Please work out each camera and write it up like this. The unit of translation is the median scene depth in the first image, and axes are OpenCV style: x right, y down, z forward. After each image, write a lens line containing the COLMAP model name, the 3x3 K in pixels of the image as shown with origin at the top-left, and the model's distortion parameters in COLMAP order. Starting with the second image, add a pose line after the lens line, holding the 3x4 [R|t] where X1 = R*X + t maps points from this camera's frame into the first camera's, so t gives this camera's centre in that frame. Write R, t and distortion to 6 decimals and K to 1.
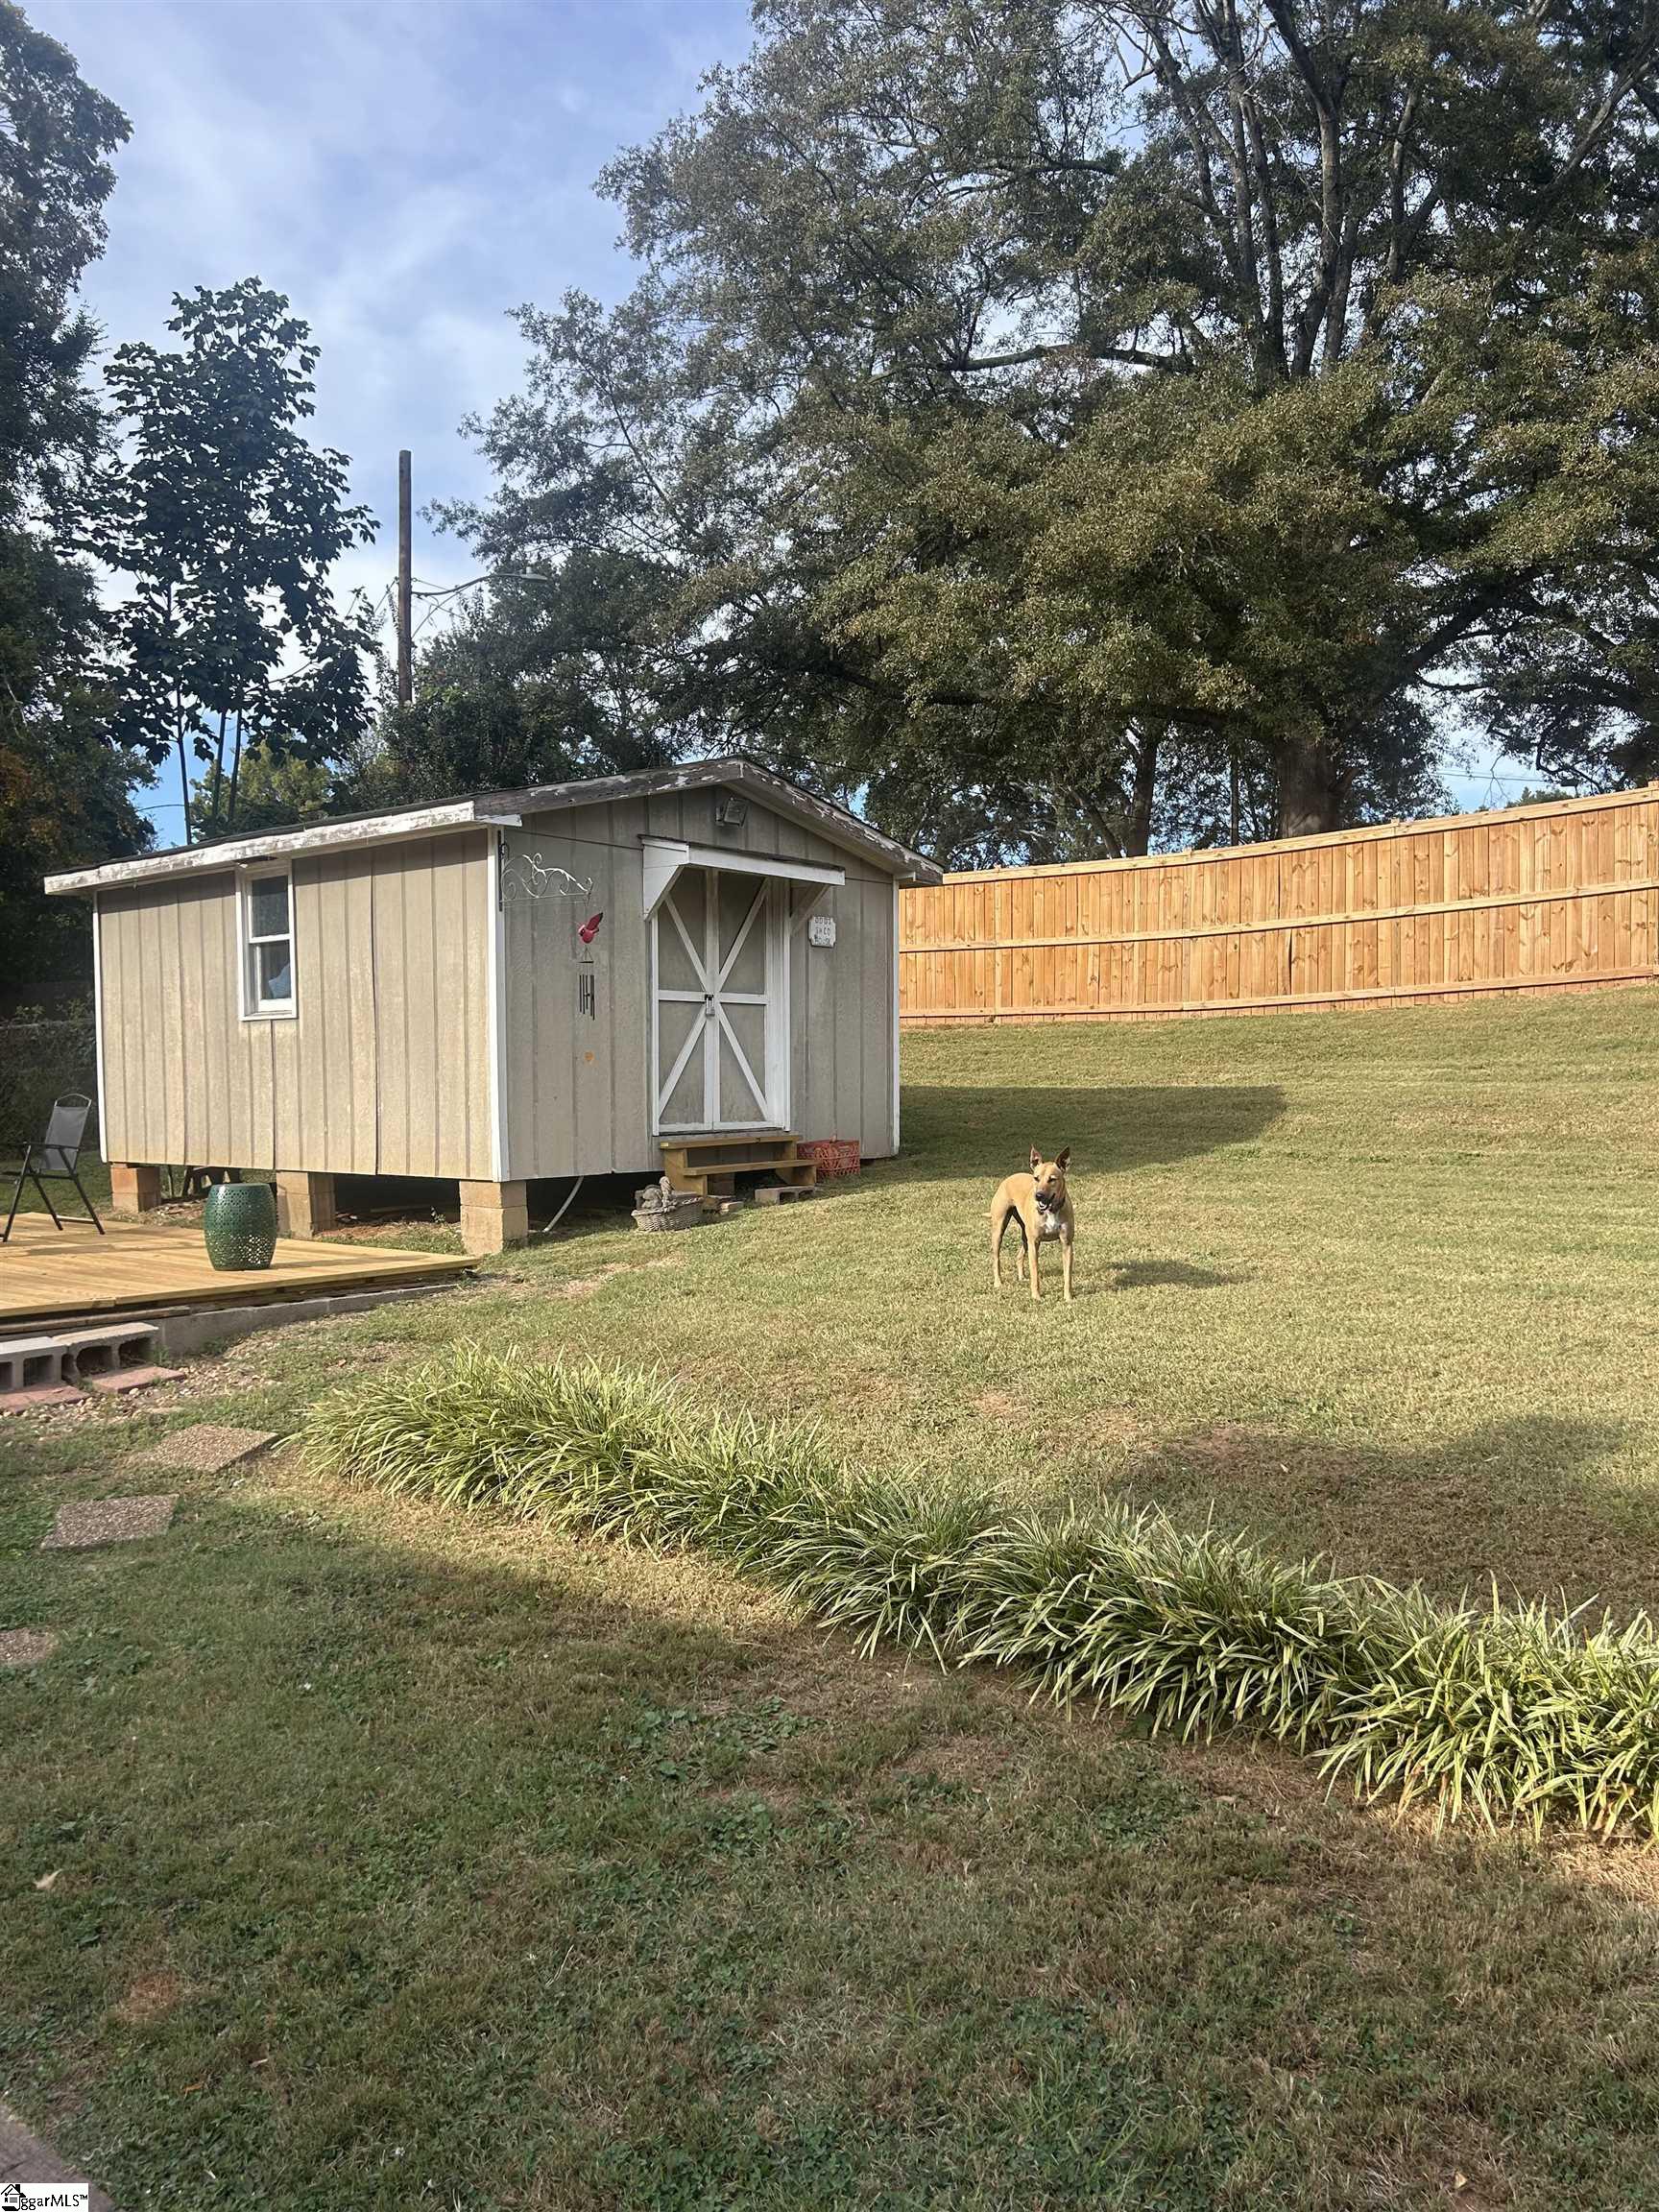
lens RADIAL K [[1664.5, 0, 817.0], [0, 1664.5, 1095.7], [0, 0, 1]] dist [0.061544, -0.065164]
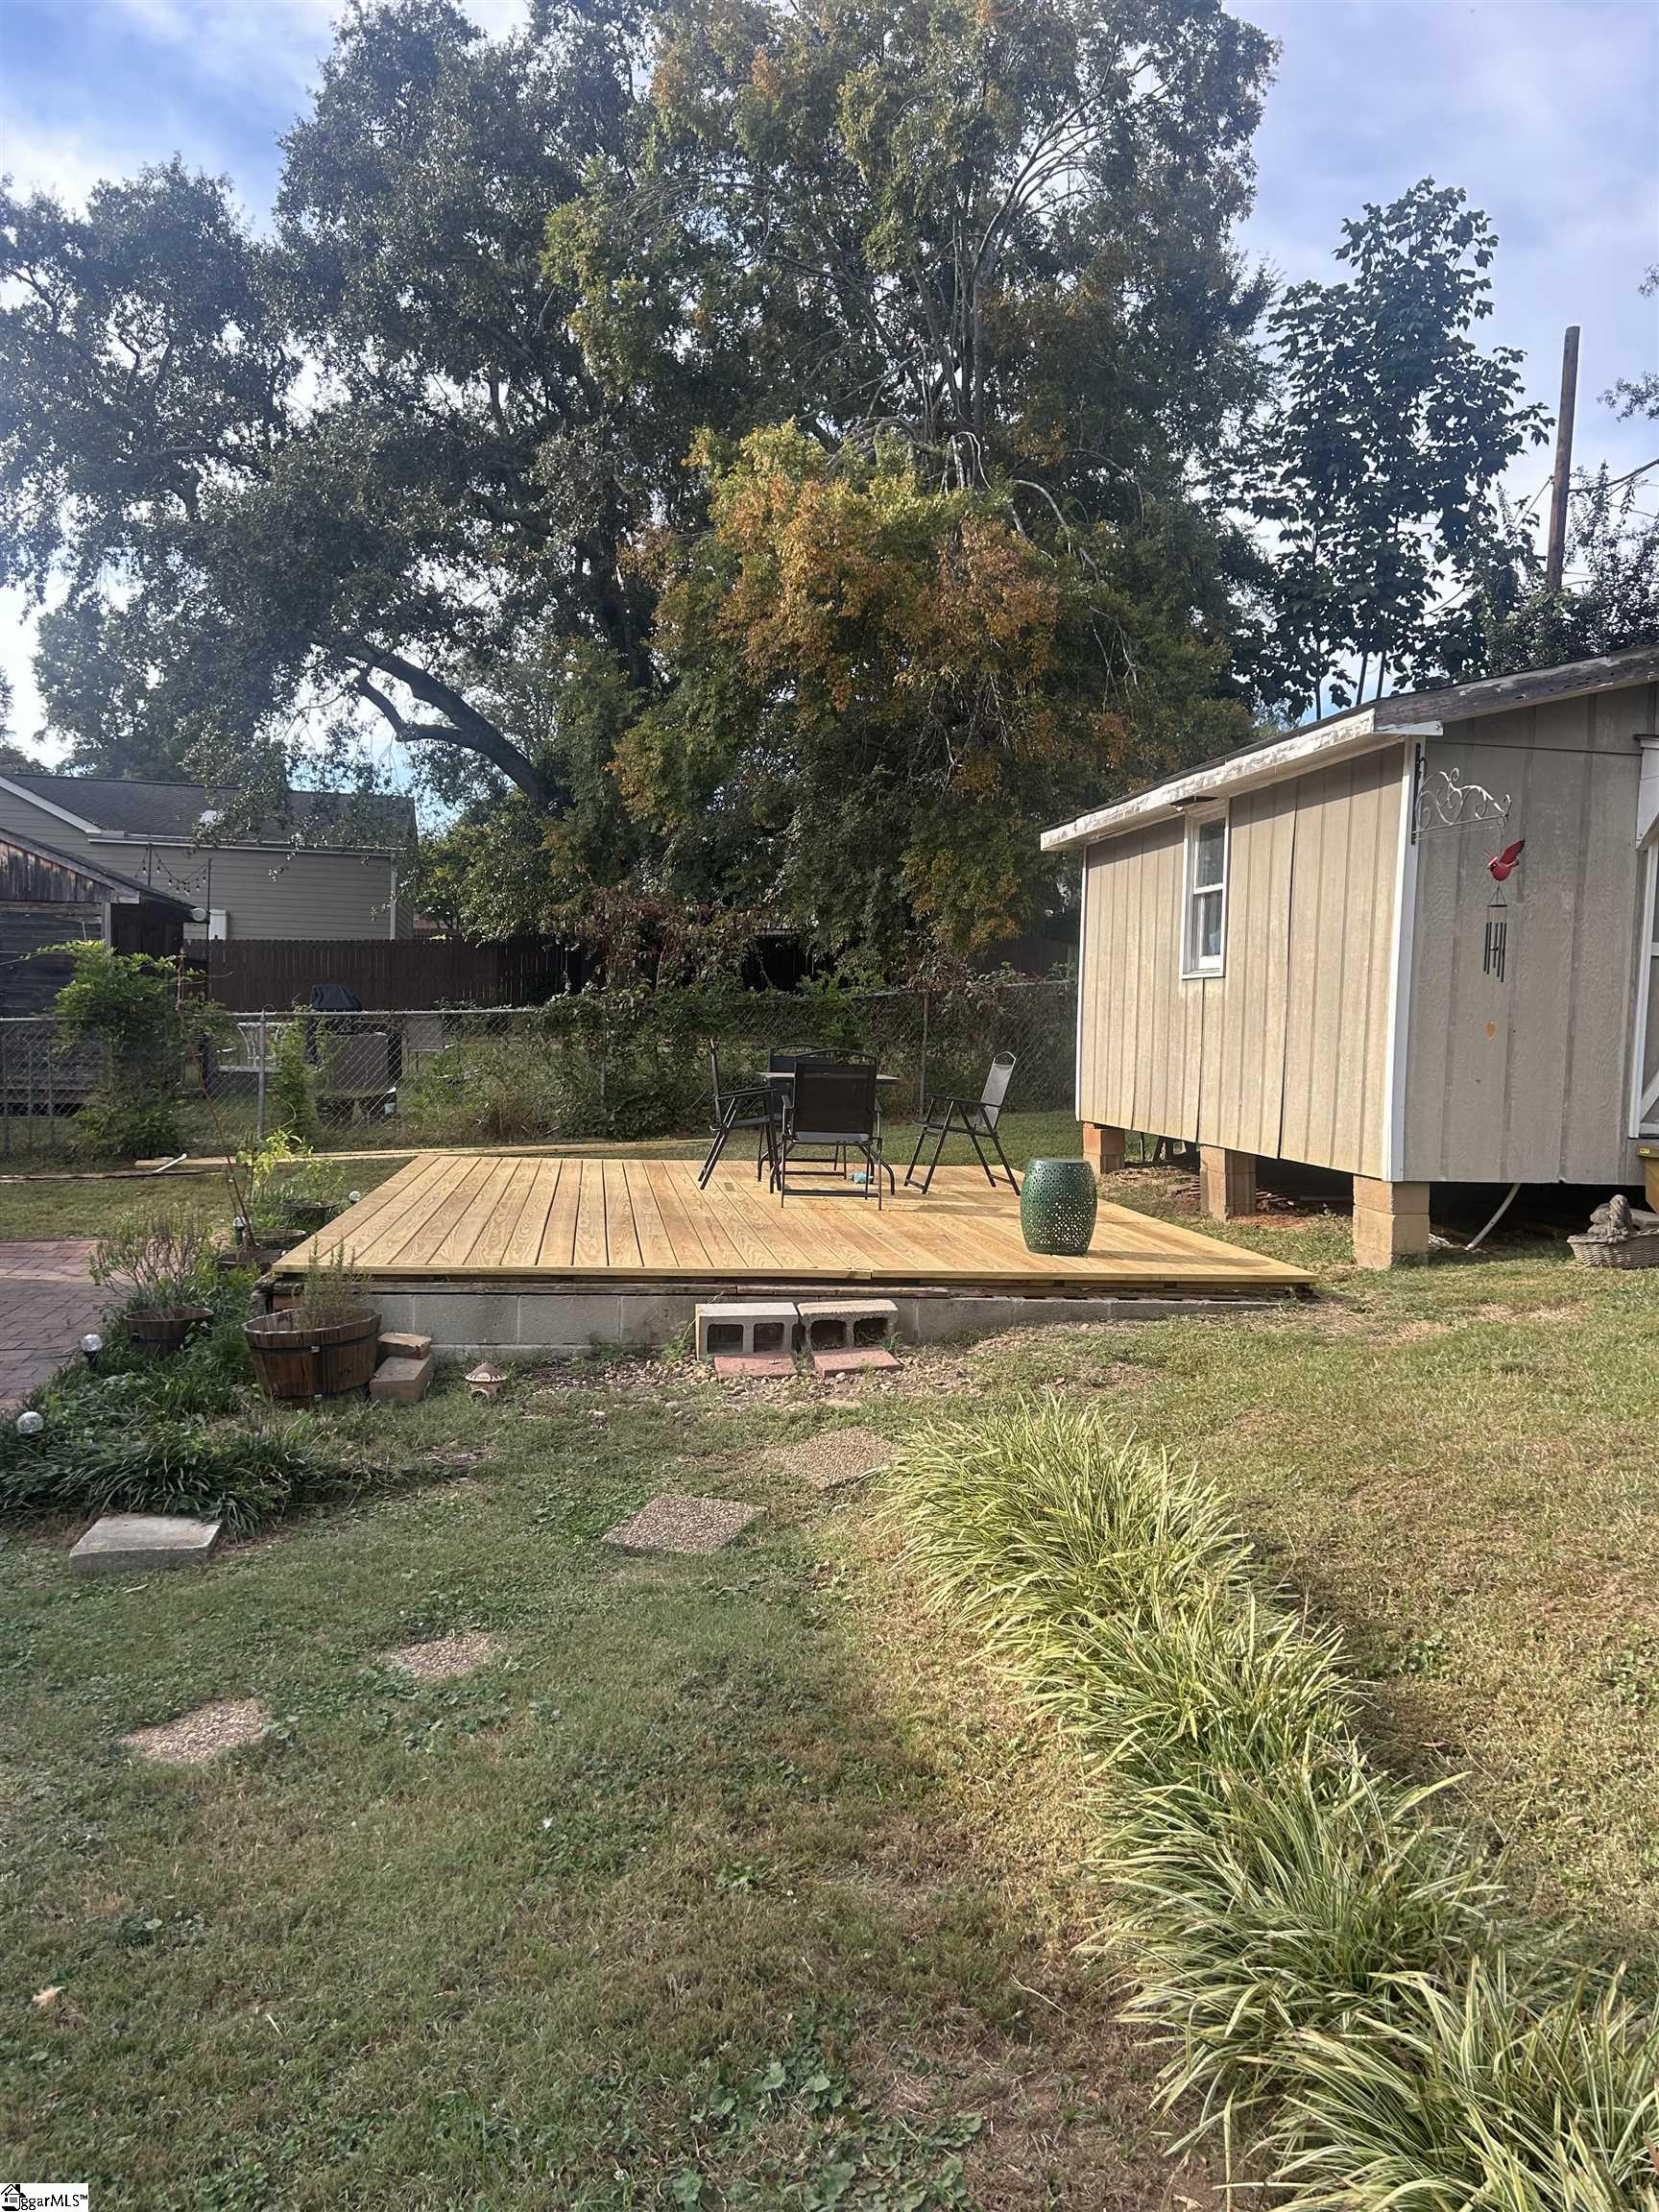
lens RADIAL K [[1664.5, 0, 835.6], [0, 1664.5, 1108.6], [0, 0, 1]] dist [0.061544, -0.065164]
pose [[0.768660, 0.064523, -0.636396, 0.053749], [-0.043763, 0.997873, 0.048314, -0.005095], [0.638159, -0.009287, 0.769848, 0.092537]]
